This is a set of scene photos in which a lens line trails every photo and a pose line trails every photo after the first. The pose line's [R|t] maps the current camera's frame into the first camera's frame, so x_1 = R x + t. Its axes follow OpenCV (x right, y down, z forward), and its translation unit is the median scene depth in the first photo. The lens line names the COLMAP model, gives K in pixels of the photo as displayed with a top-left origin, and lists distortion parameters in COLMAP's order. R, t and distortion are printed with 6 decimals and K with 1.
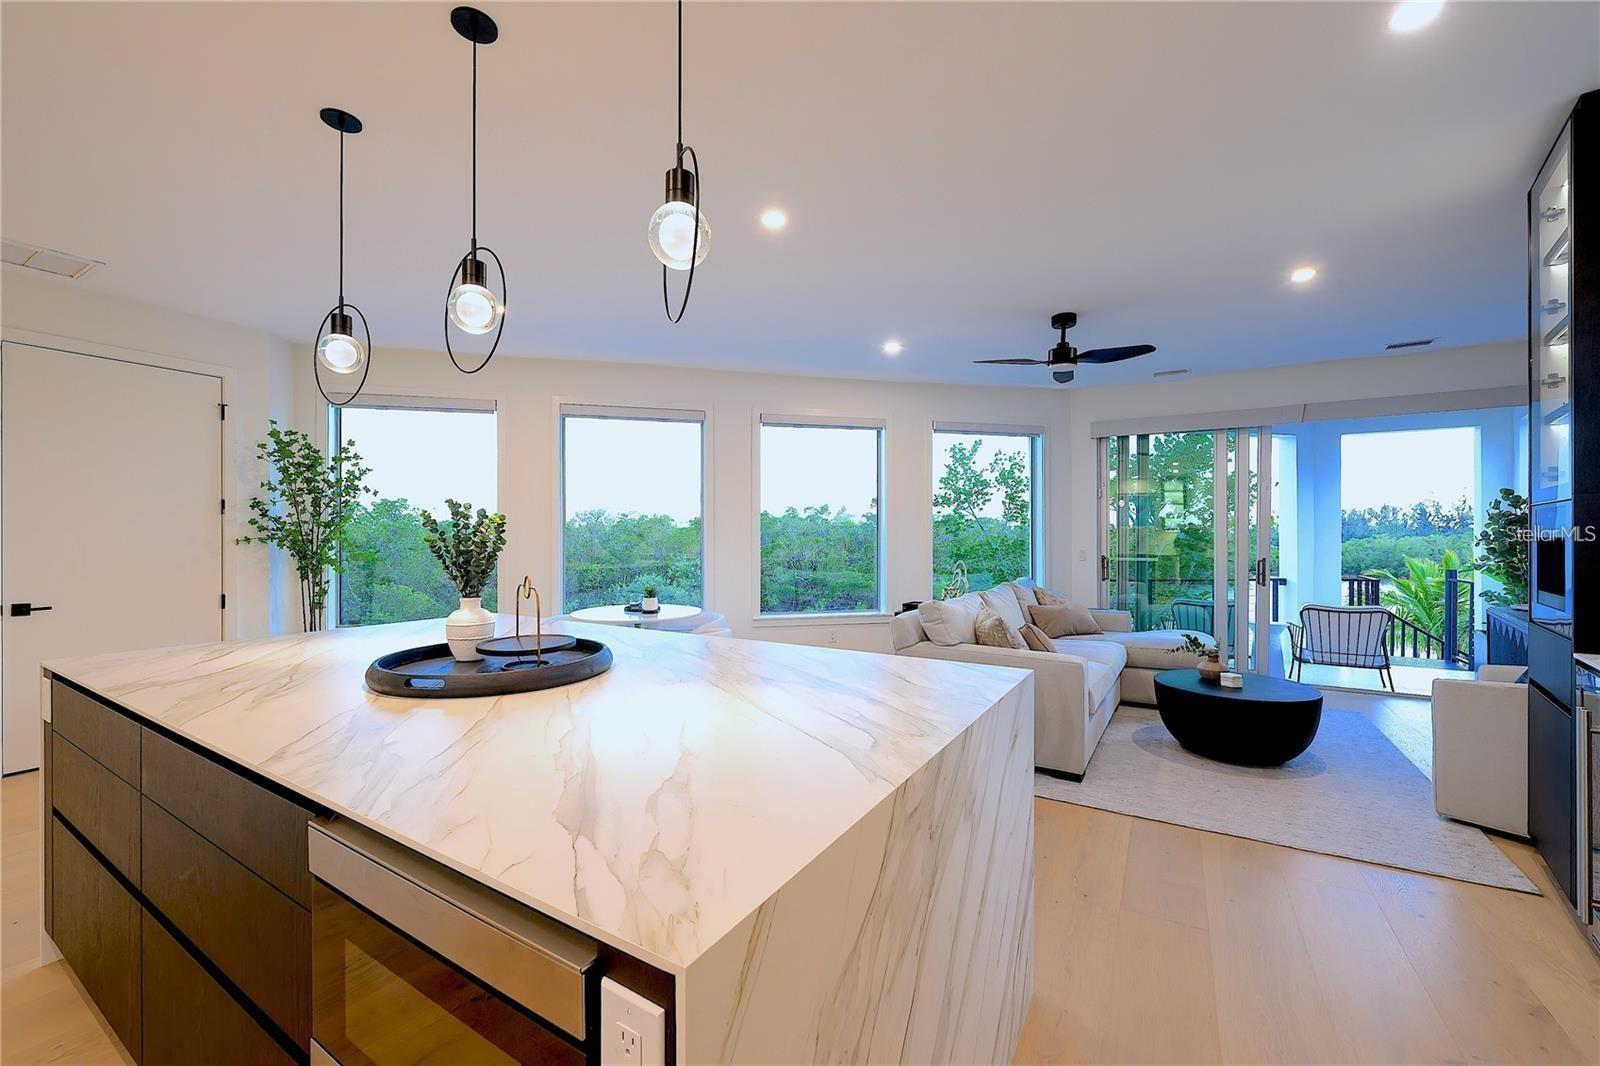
lens RADIAL K [[629.3, 0, 797.5], [0, 629.3, 537.5], [0, 0, 1]] dist [-0.003643, -0.000436]
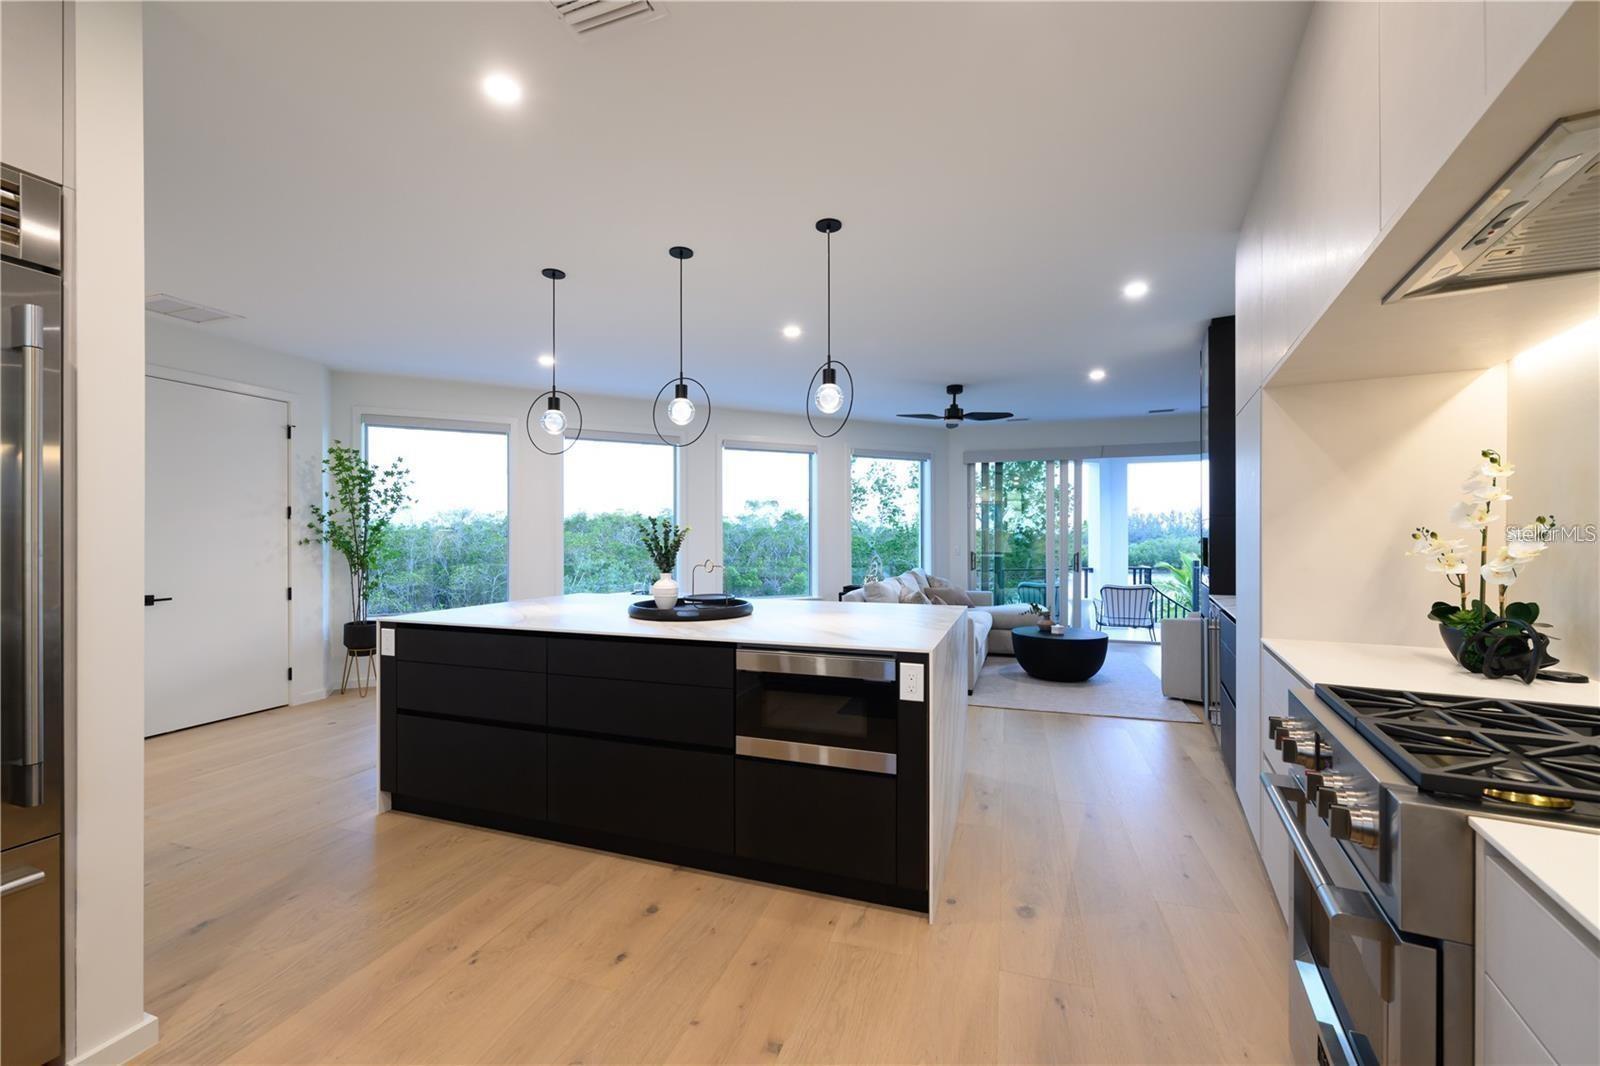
lens RADIAL K [[629.3, 0, 797.5], [0, 629.3, 537.5], [0, 0, 1]] dist [-0.003643, -0.000436]
pose [[0.977306, -0.001251, 0.211831, -0.221306], [0.001521, 0.999998, -0.001112, -0.000321], [-0.211829, 0.001409, 0.977306, -0.318385]]
